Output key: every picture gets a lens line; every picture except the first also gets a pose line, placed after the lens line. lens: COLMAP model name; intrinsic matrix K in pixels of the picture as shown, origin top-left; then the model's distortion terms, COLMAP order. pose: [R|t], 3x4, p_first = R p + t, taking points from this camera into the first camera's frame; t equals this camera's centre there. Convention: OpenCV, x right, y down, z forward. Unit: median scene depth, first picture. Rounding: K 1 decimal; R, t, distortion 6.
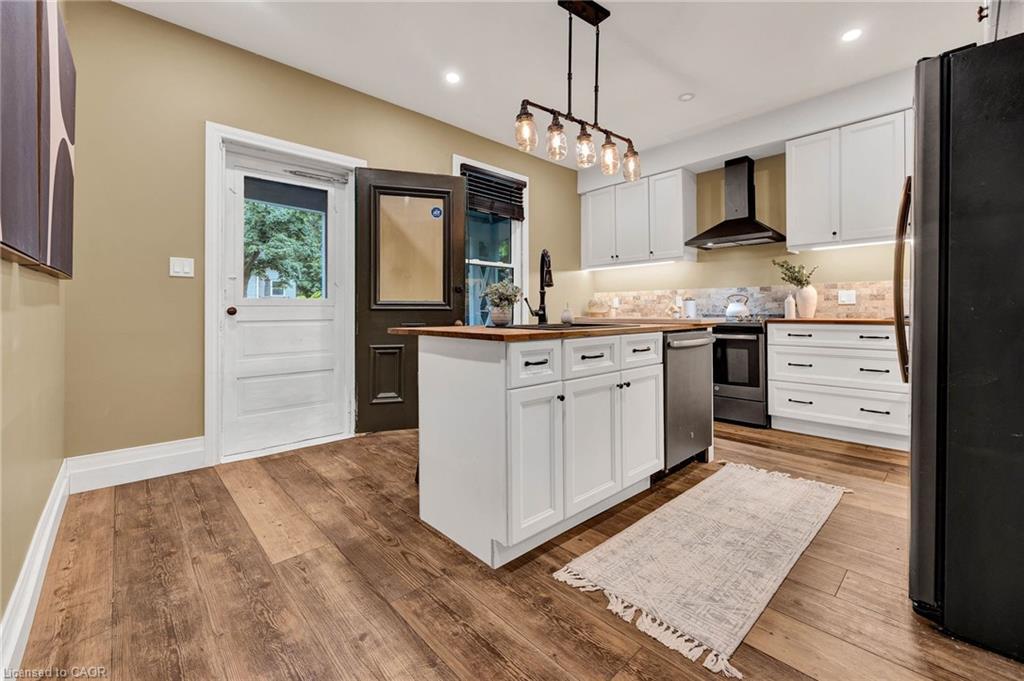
lens RADIAL K [[417.5, 0, 522.7], [0, 417.5, 313.5], [0, 0, 1]] dist [0.004112, 0.000599]
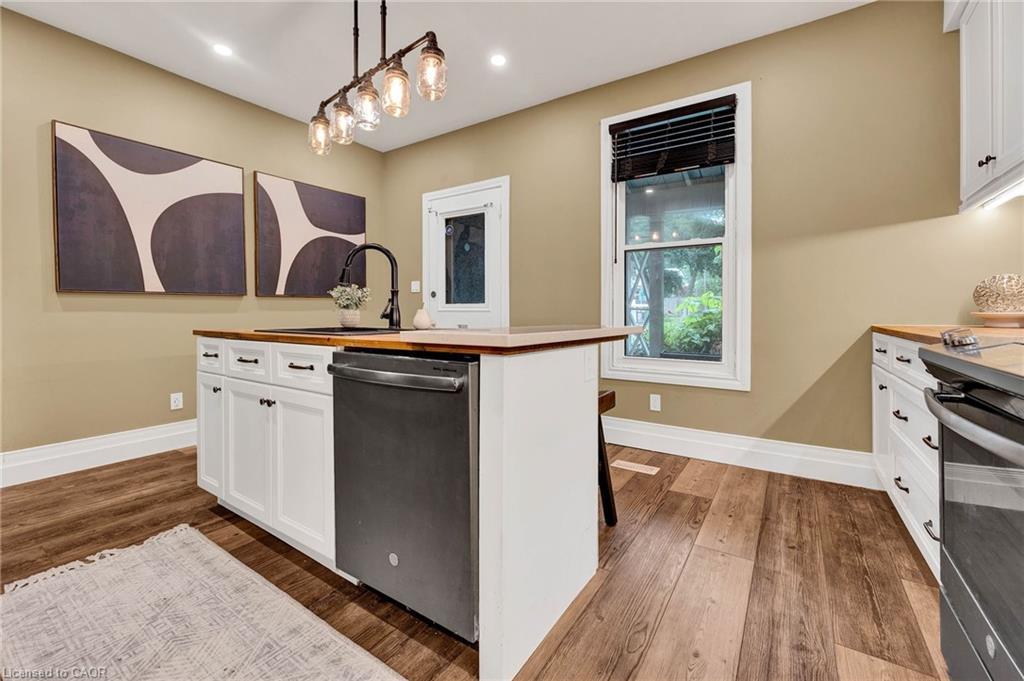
lens RADIAL K [[417.5, 0, 518.0], [0, 417.5, 317.6], [0, 0, 1]] dist [0.004112, 0.000599]
pose [[0.227274, 0.011498, -0.973763, 1.239716], [-0.002923, 0.999934, 0.011125, -0.008751], [0.973826, 0.000318, 0.227293, 1.377953]]
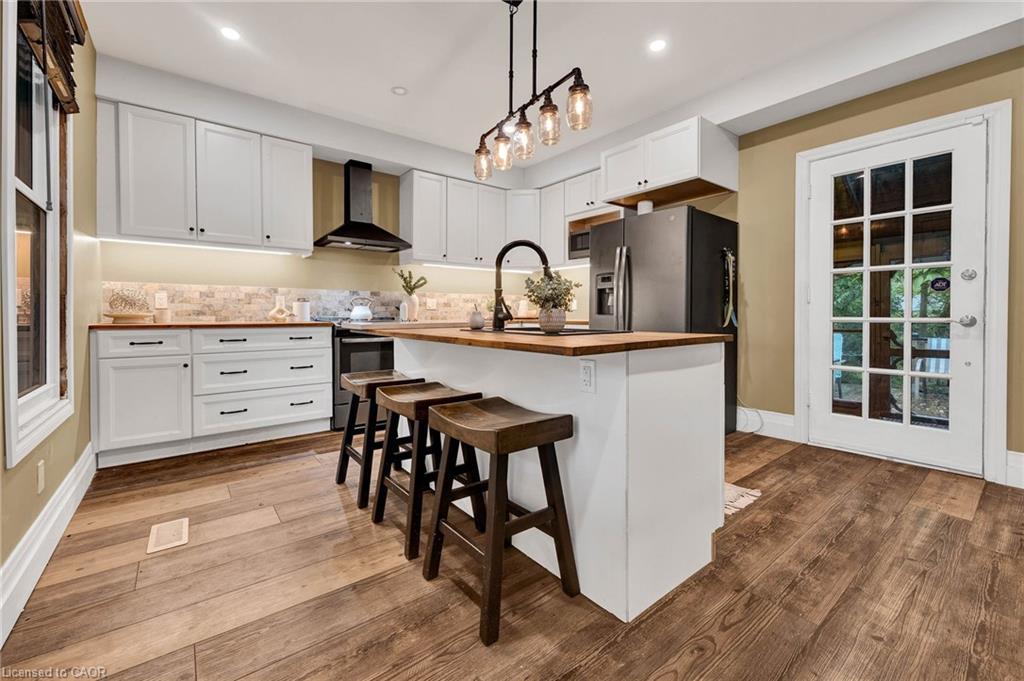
lens RADIAL K [[417.5, 0, 513.4], [0, 417.5, 312.8], [0, 0, 1]] dist [0.004112, 0.000599]
pose [[0.099903, 0.008043, 0.994965, -0.976590], [0.004798, 0.999952, -0.008565, 0.001567], [-0.994986, 0.005629, 0.099859, 1.169044]]
